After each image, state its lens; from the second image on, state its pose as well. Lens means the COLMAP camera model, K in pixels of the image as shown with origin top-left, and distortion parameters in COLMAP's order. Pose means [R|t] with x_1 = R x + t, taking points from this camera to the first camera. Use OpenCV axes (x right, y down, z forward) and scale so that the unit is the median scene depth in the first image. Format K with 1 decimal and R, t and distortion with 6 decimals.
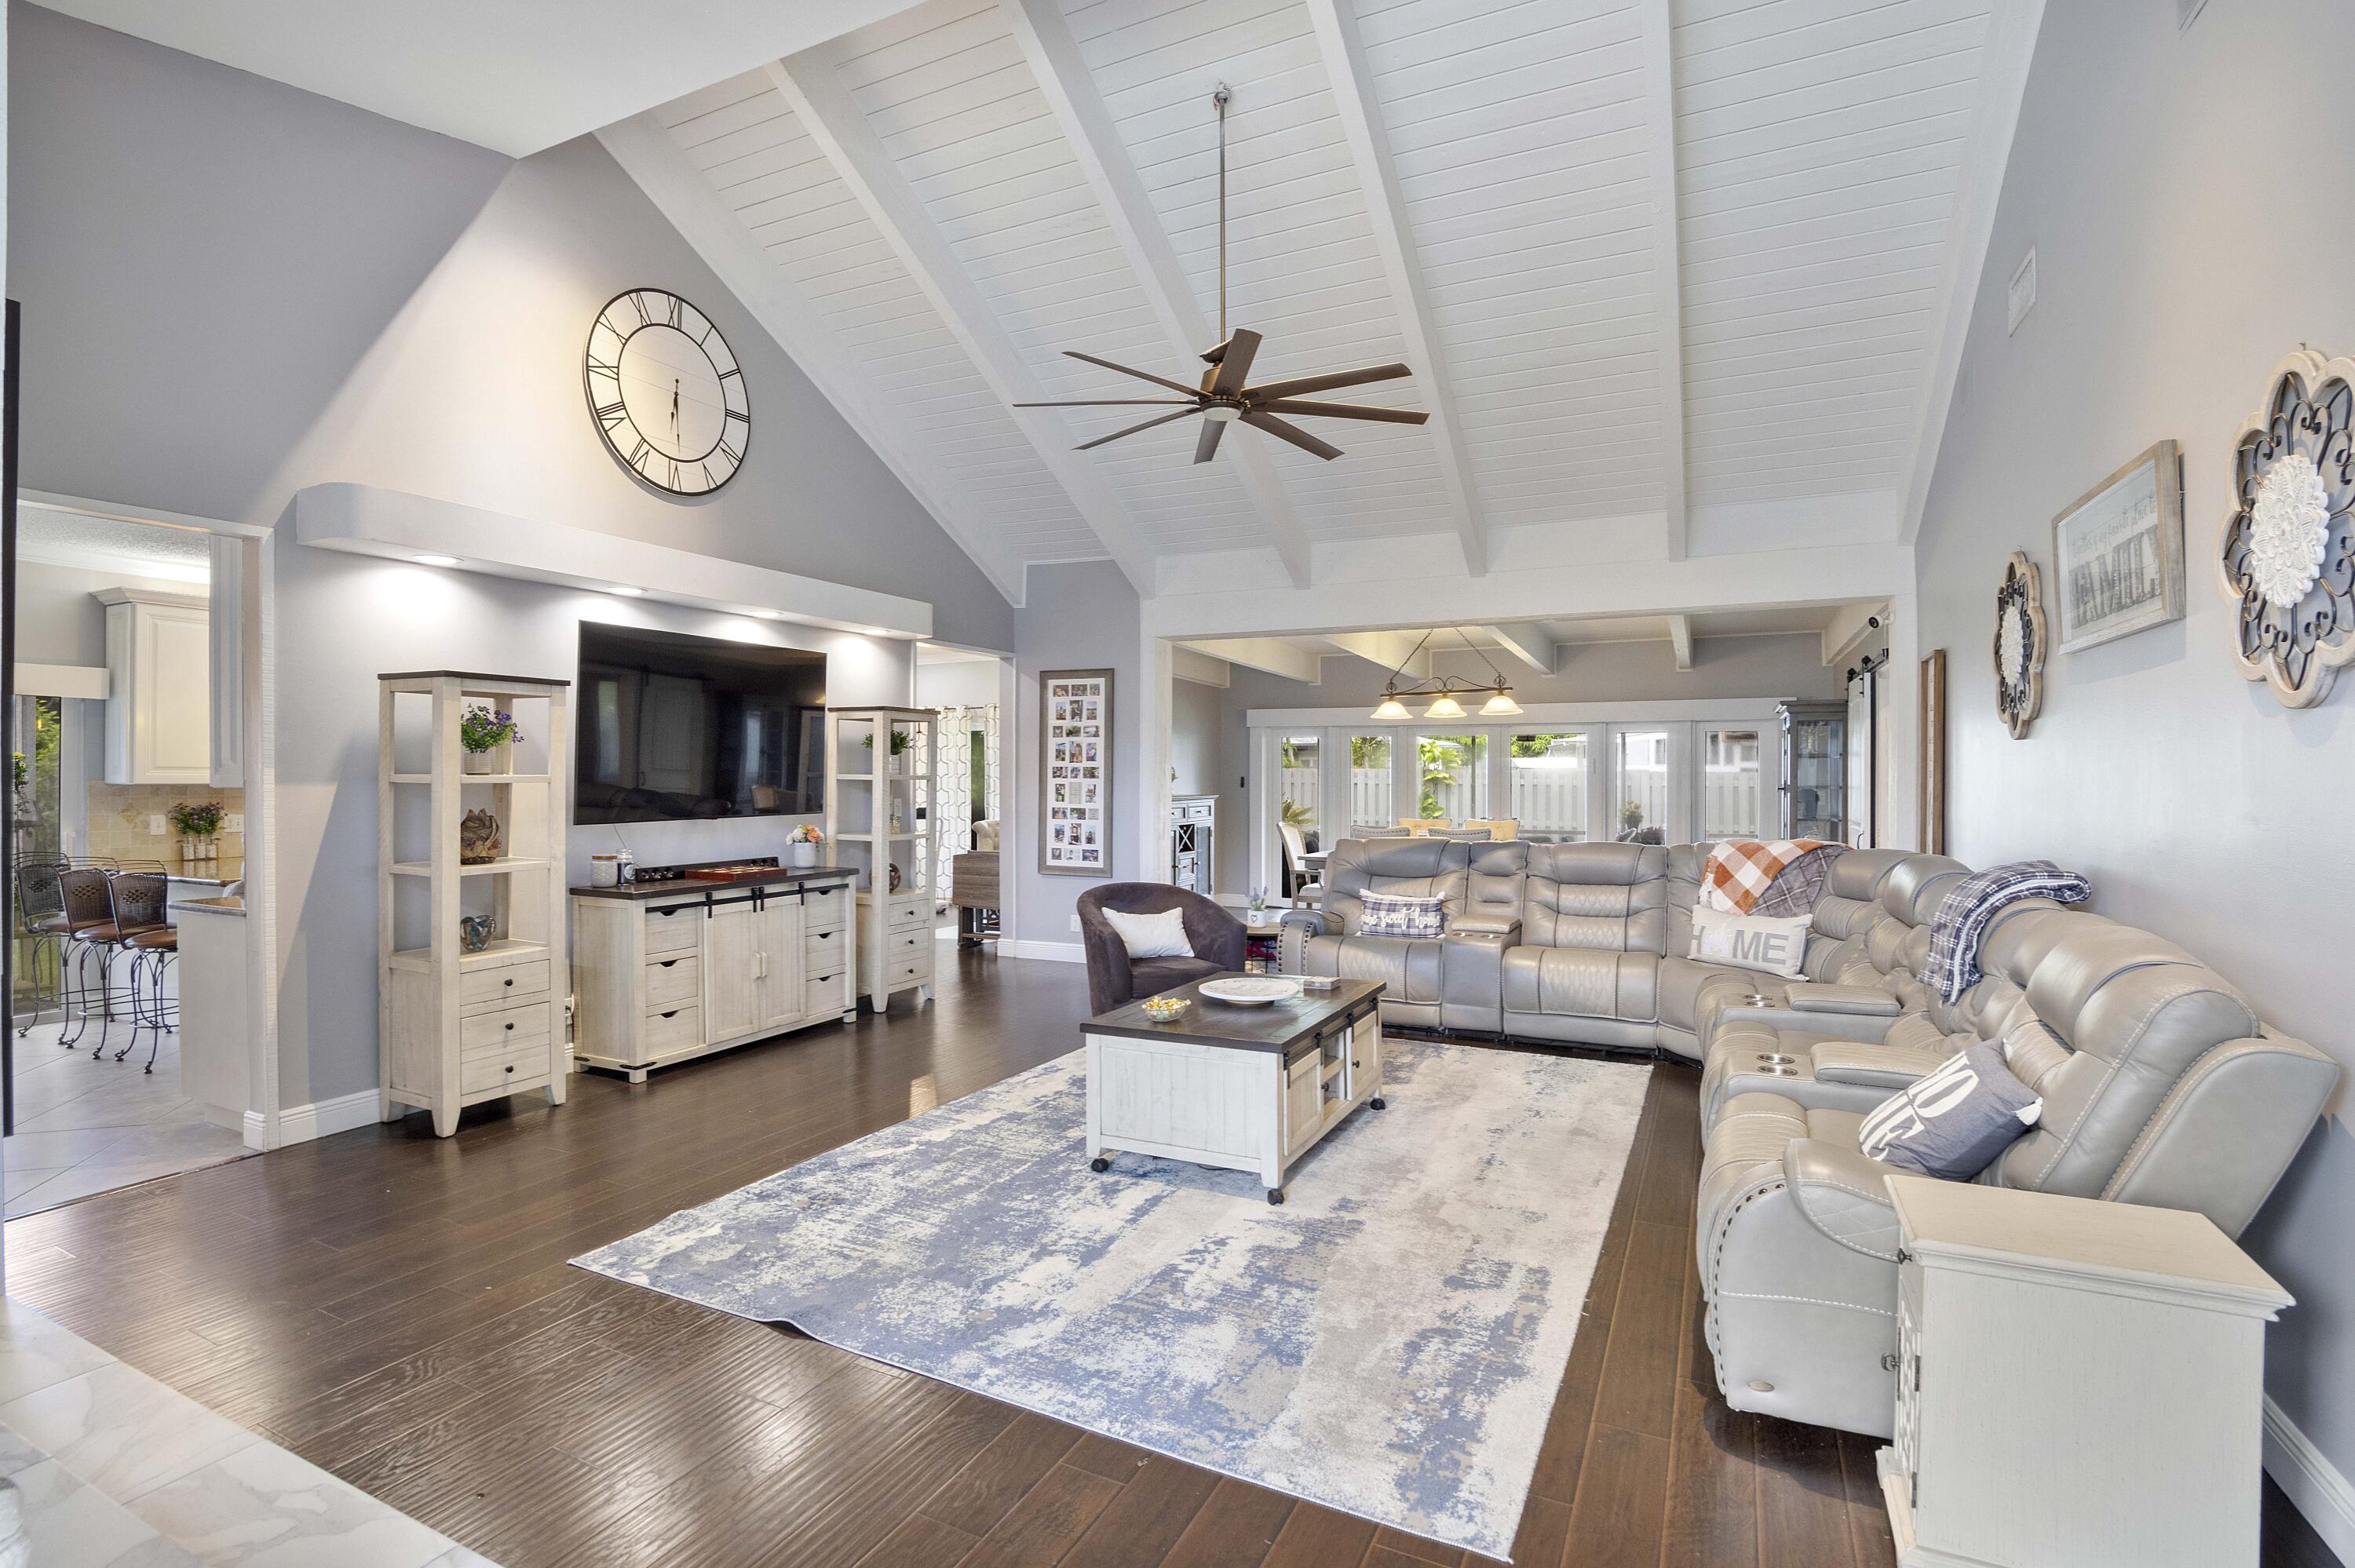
lens RADIAL K [[1110.4, 0, 1162.2], [0, 1110.4, 774.8], [0, 0, 1]] dist [-0.038158, 0.006689]
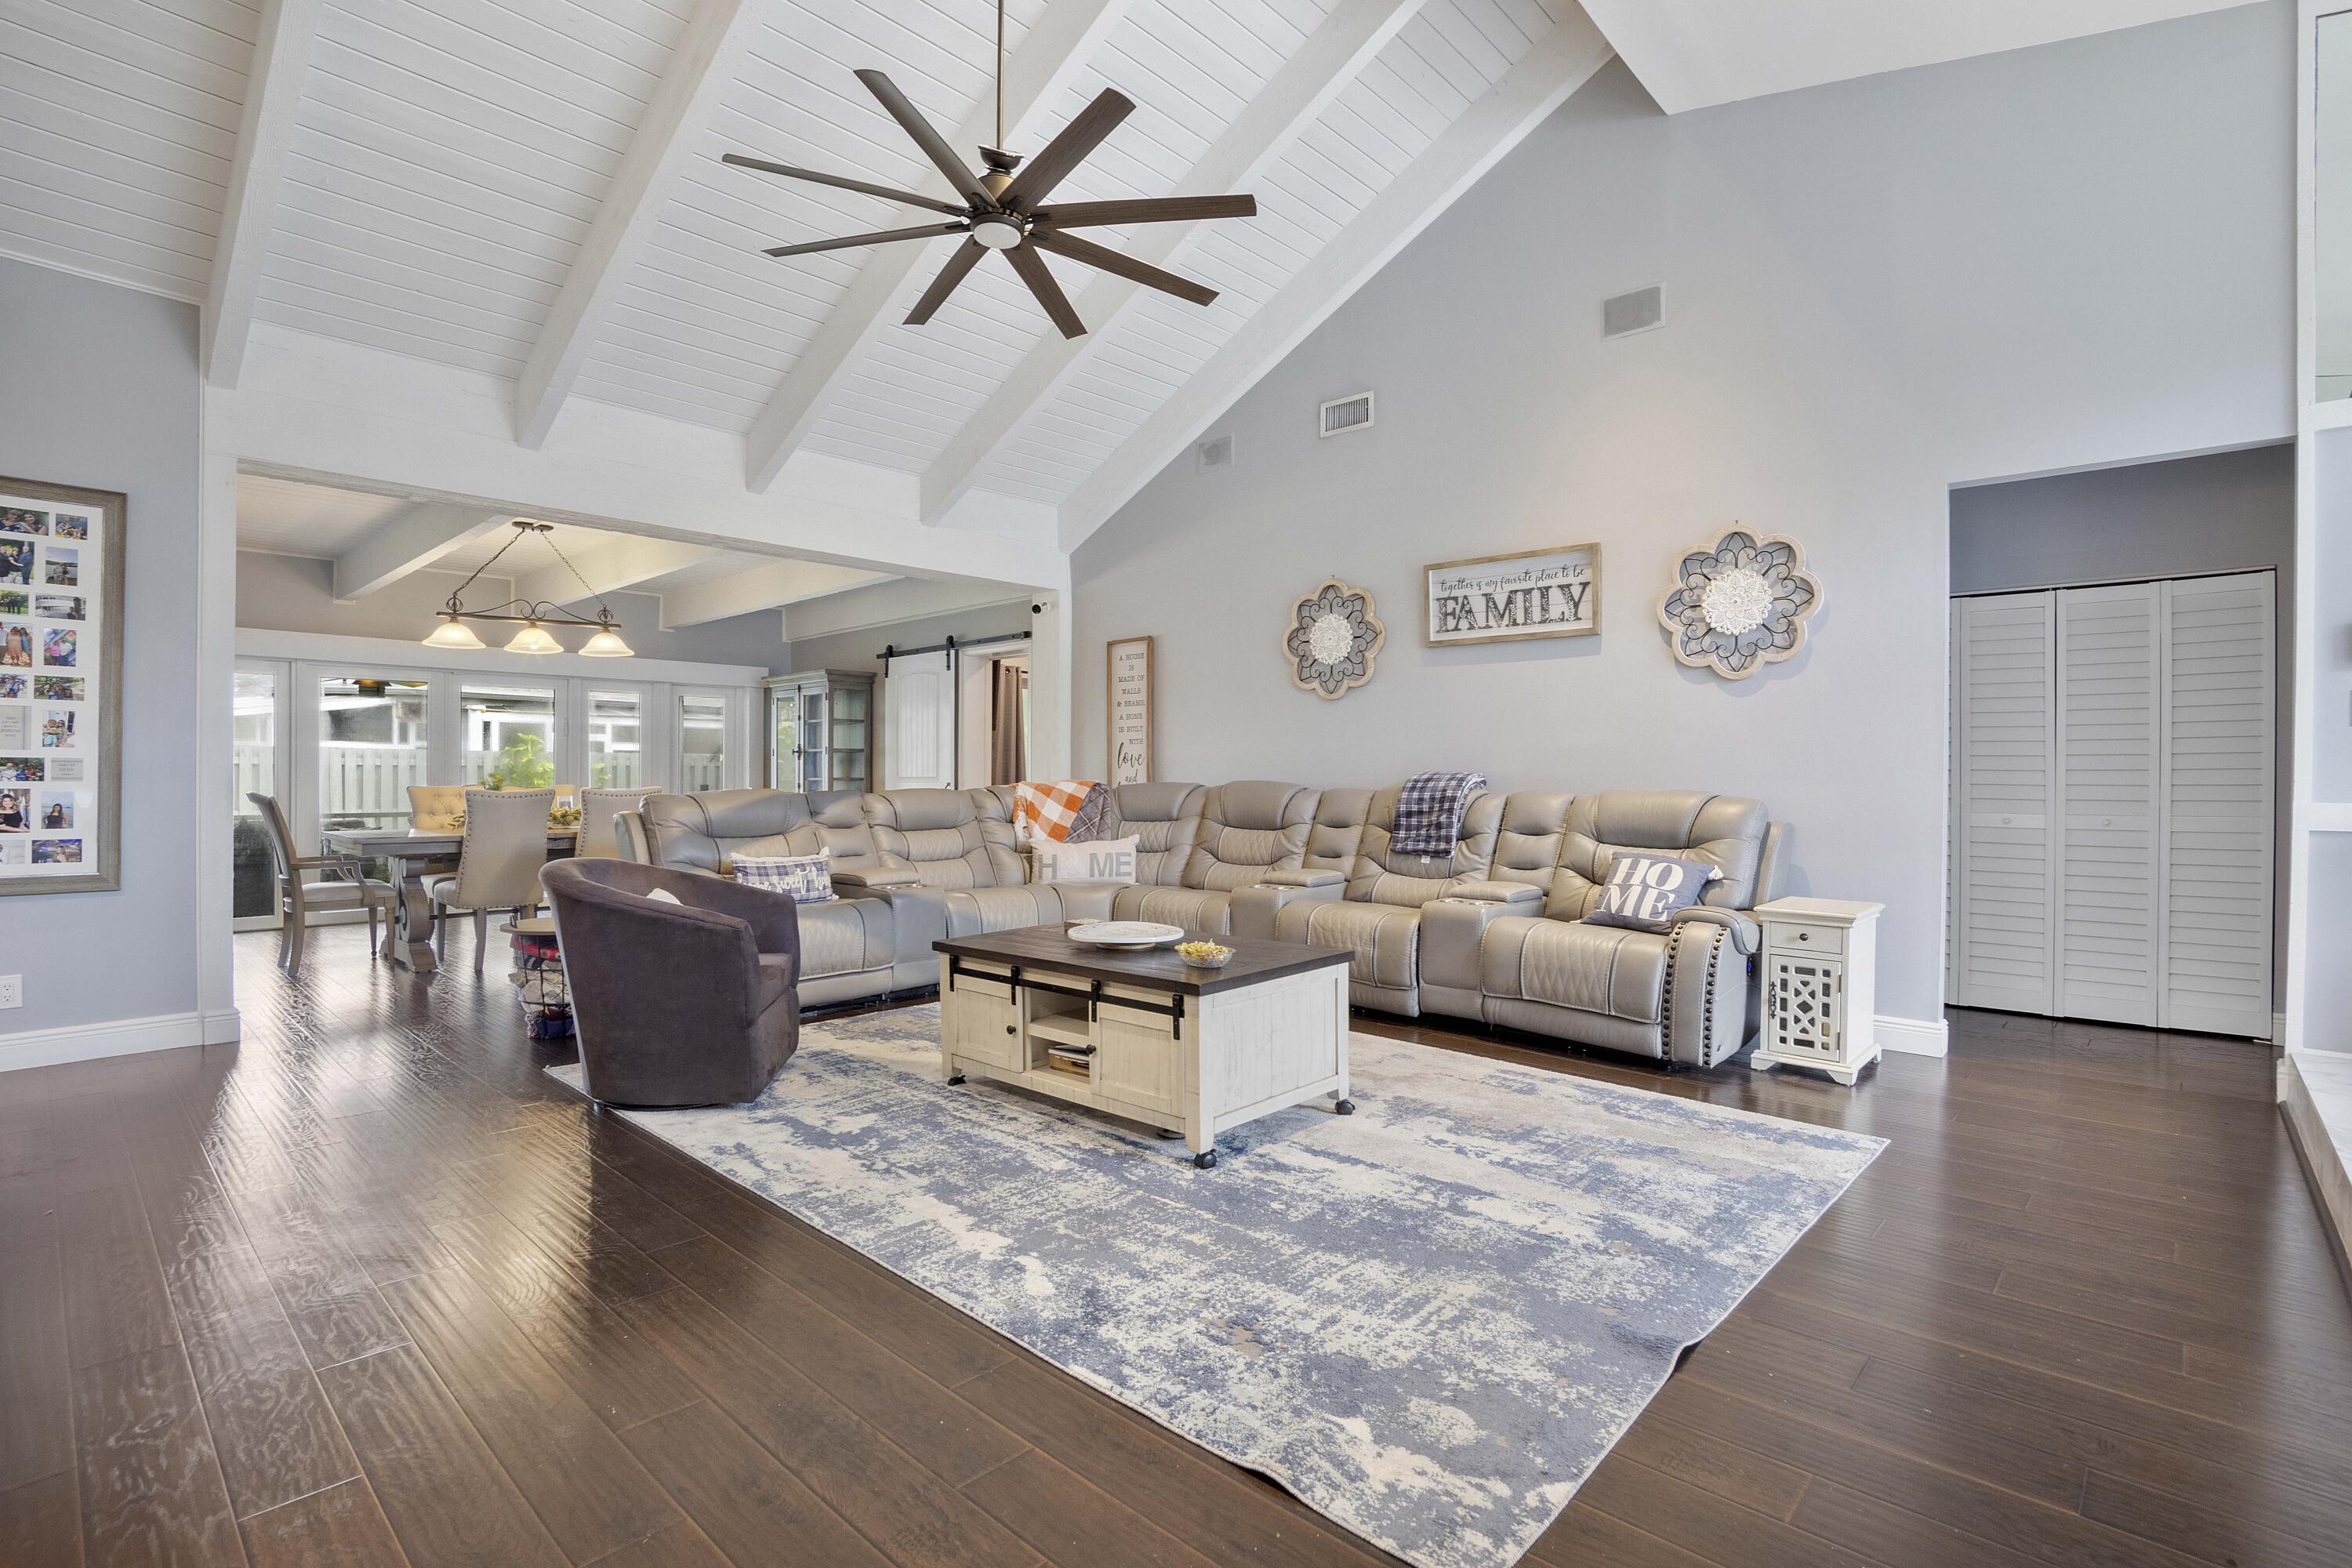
lens RADIAL K [[1109.1, 0, 1157.8], [0, 1109.1, 775.1], [0, 0, 1]] dist [-0.038158, 0.006689]
pose [[0.291901, 0.000078, 0.956449, -0.874104], [-0.002748, 0.999996, 0.000757, 0.081523], [-0.956445, -0.002850, 0.291900, 0.850763]]
